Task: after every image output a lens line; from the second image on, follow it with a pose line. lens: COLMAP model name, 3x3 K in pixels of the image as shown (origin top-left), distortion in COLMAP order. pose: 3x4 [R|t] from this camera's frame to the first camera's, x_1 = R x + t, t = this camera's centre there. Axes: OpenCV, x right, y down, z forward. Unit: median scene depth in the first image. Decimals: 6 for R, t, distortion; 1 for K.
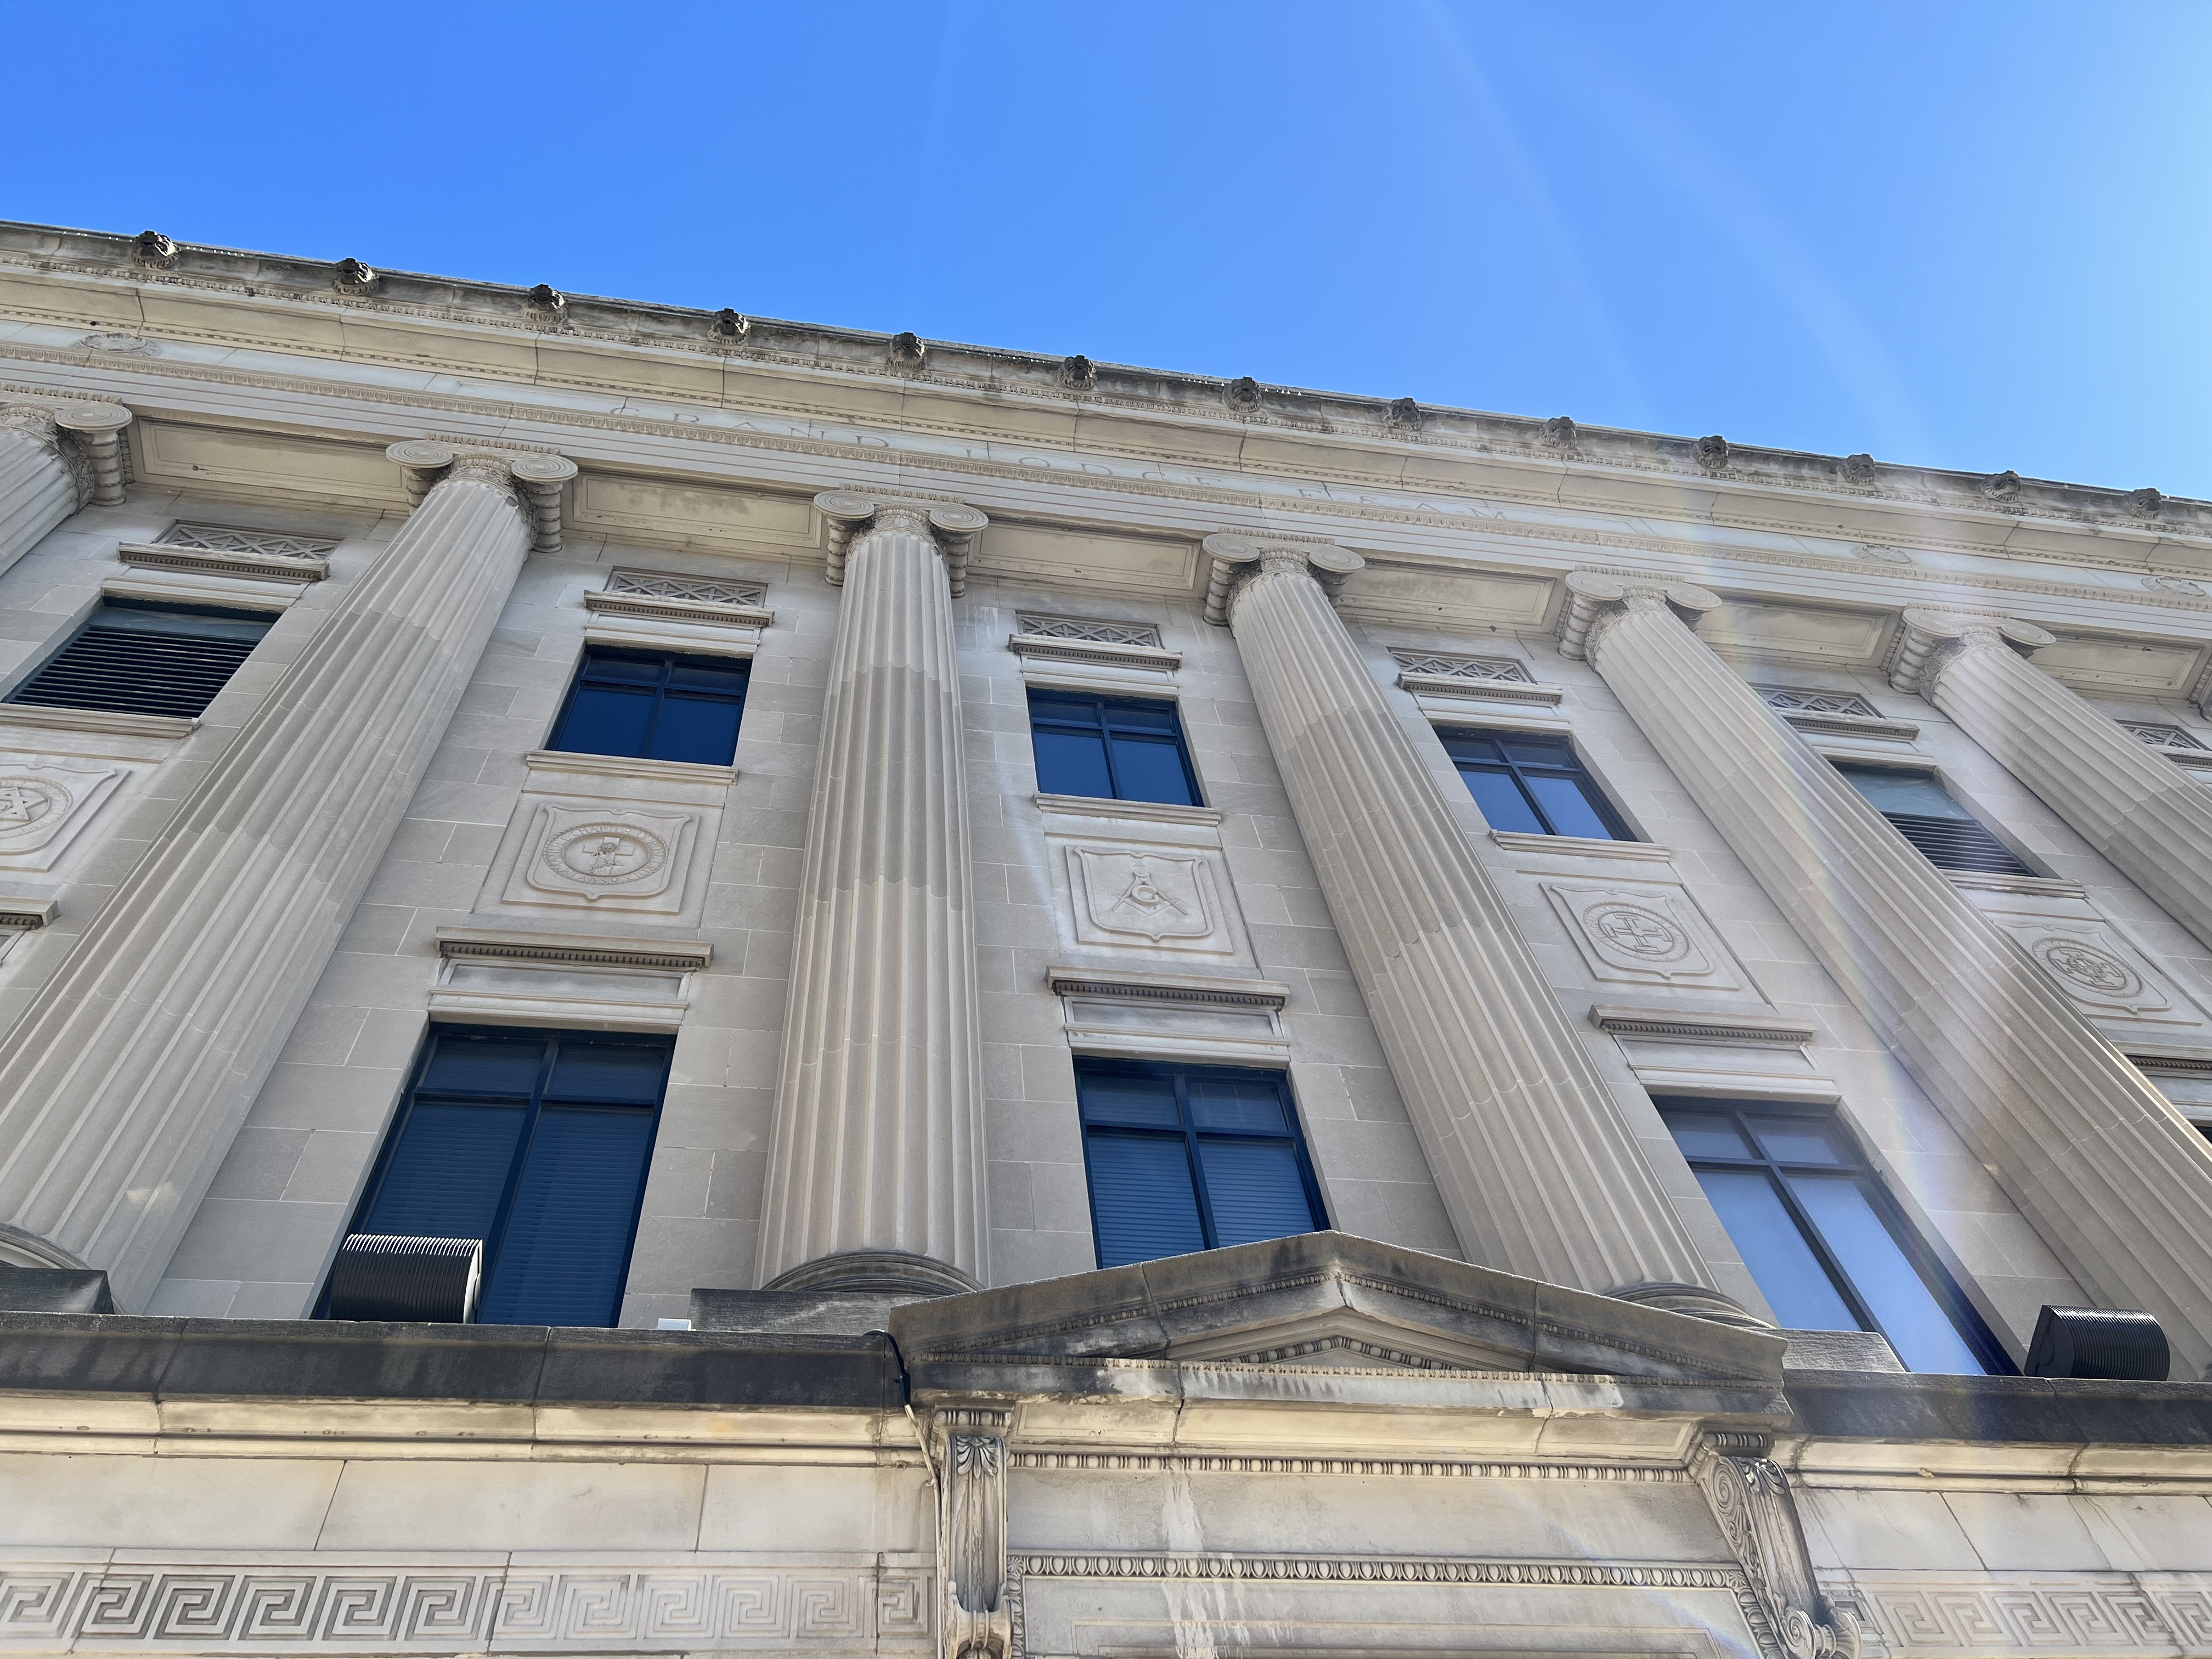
lens RADIAL K [[1675.4, 0, 1121.7], [0, 1675.4, 834.5], [0, 0, 1]] dist [0.059665, -0.059226]
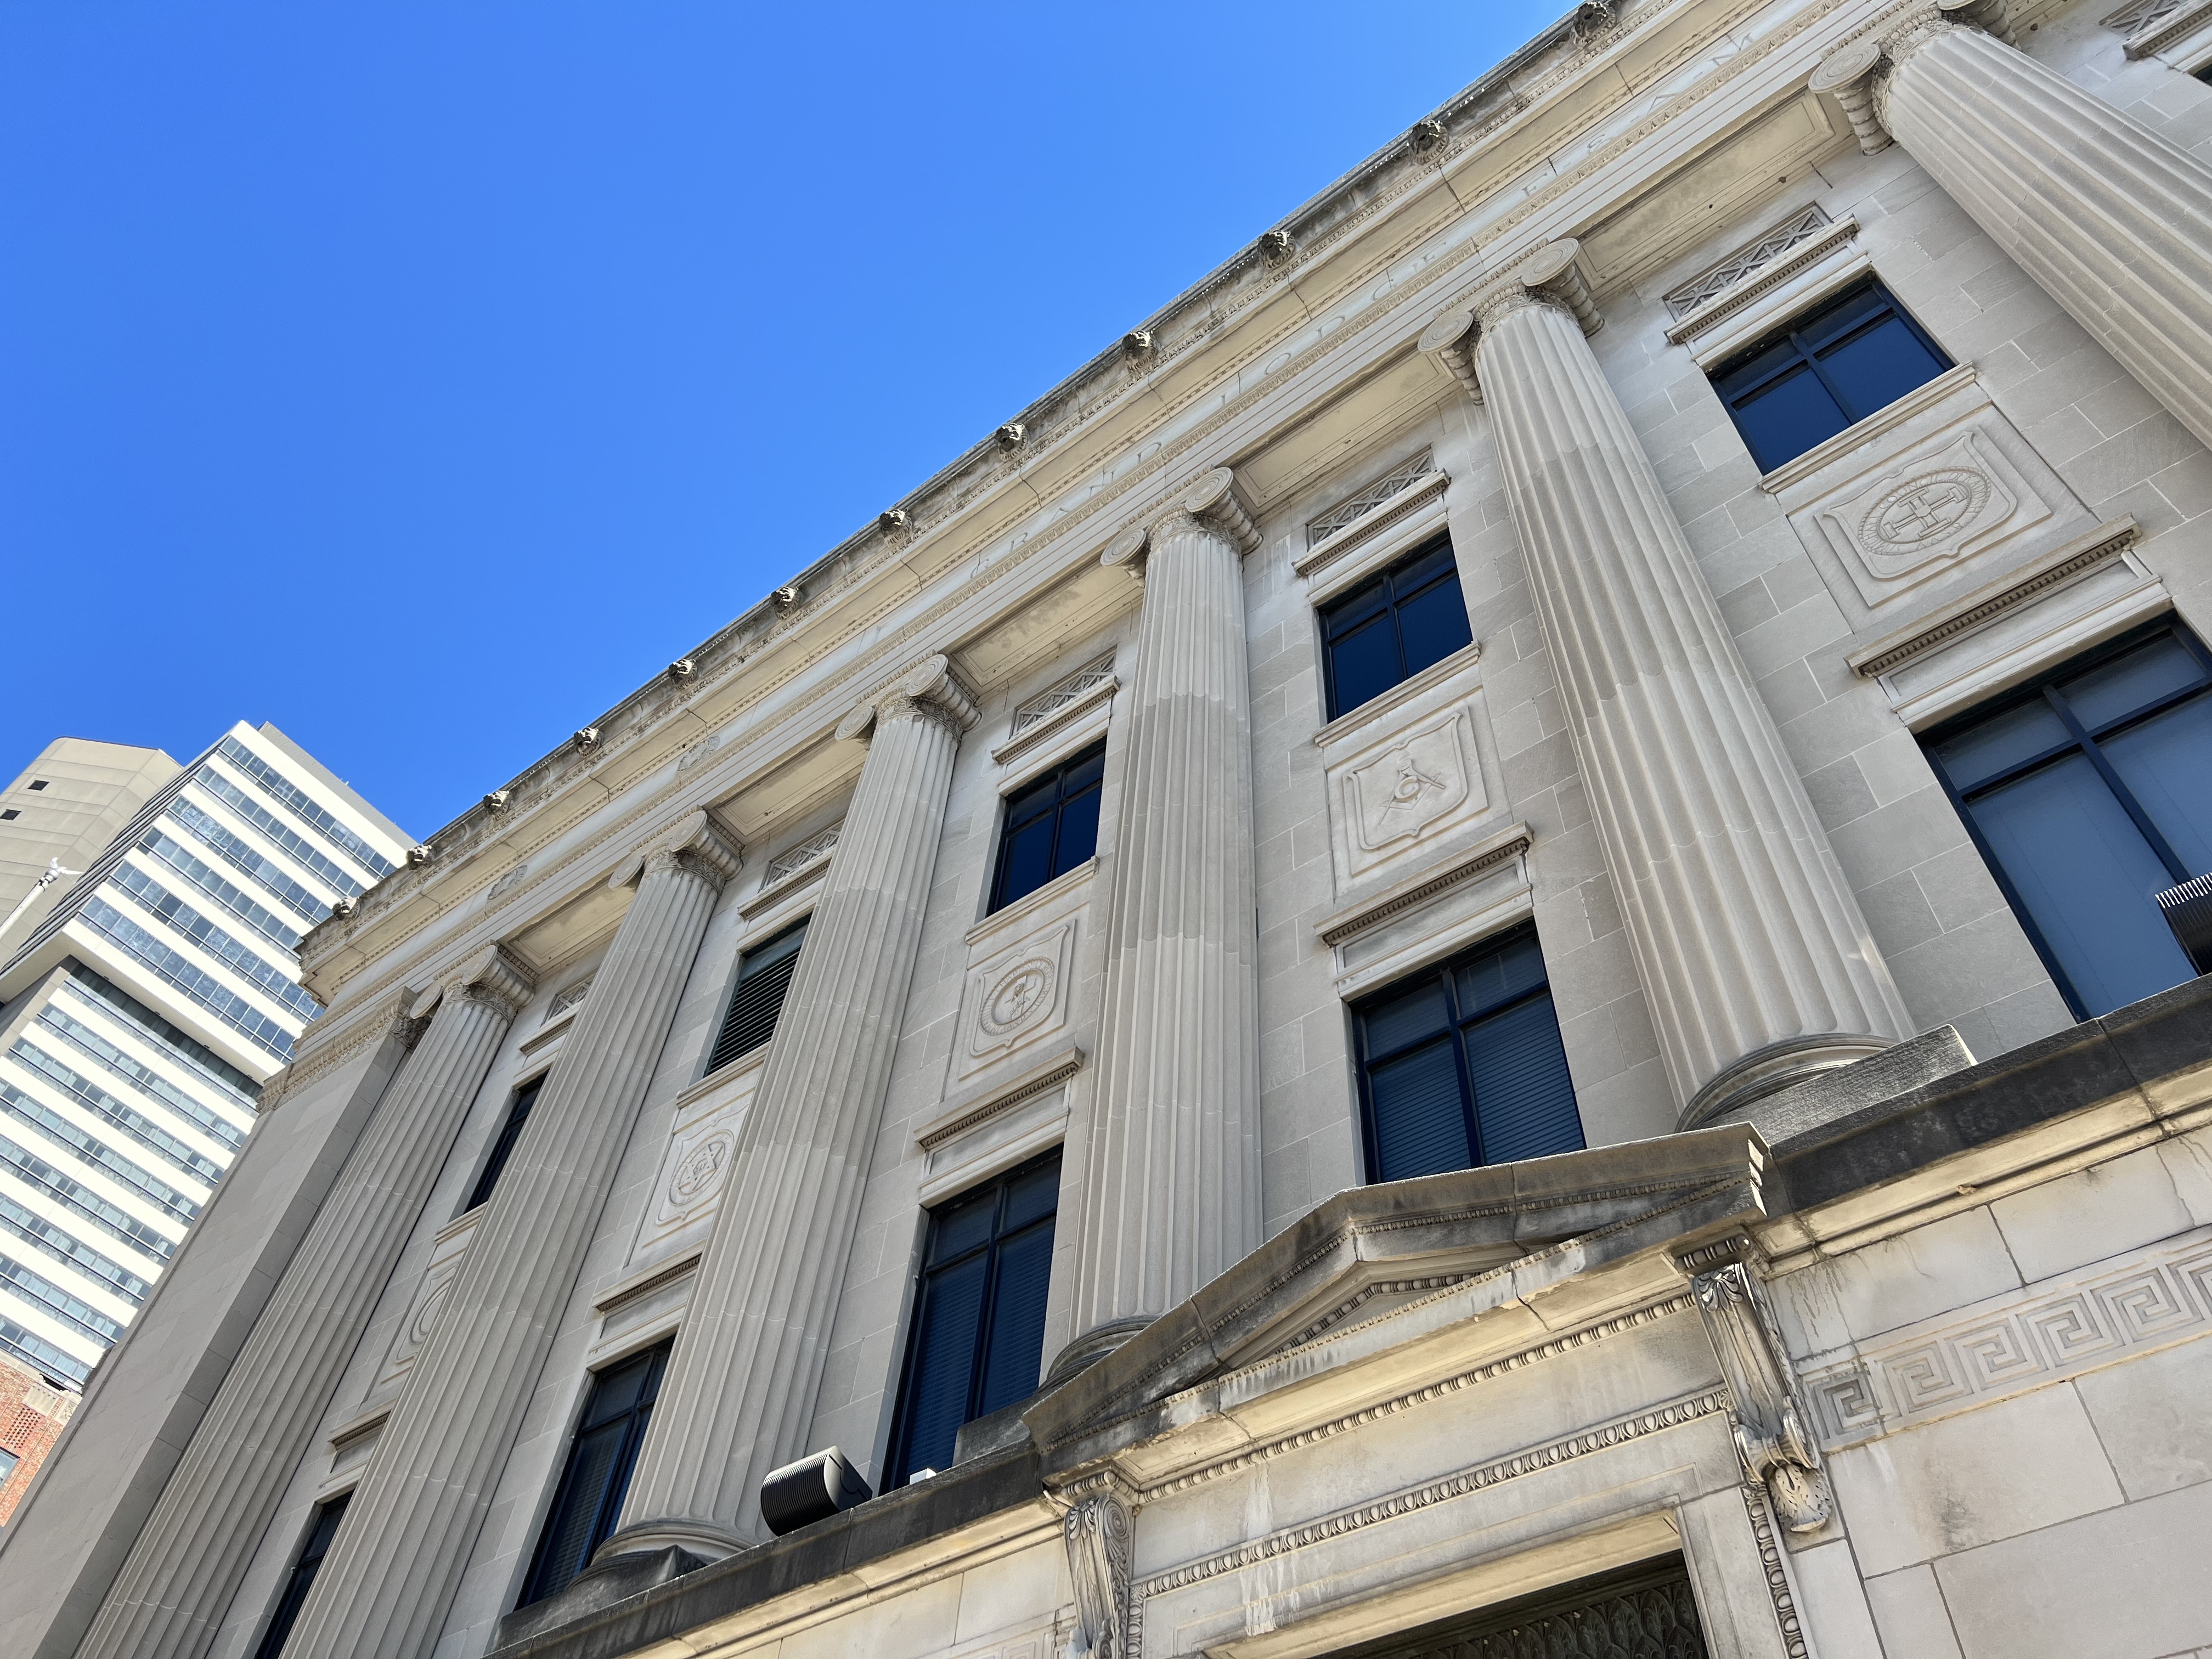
lens RADIAL K [[1675.4, 0, 1100.0], [0, 1675.4, 833.6], [0, 0, 1]] dist [0.059665, -0.059226]
pose [[0.679590, -0.484945, -0.550441, 0.755665], [0.552411, 0.832011, -0.050990, 0.012913], [0.482701, -0.269418, 0.833315, 0.085044]]
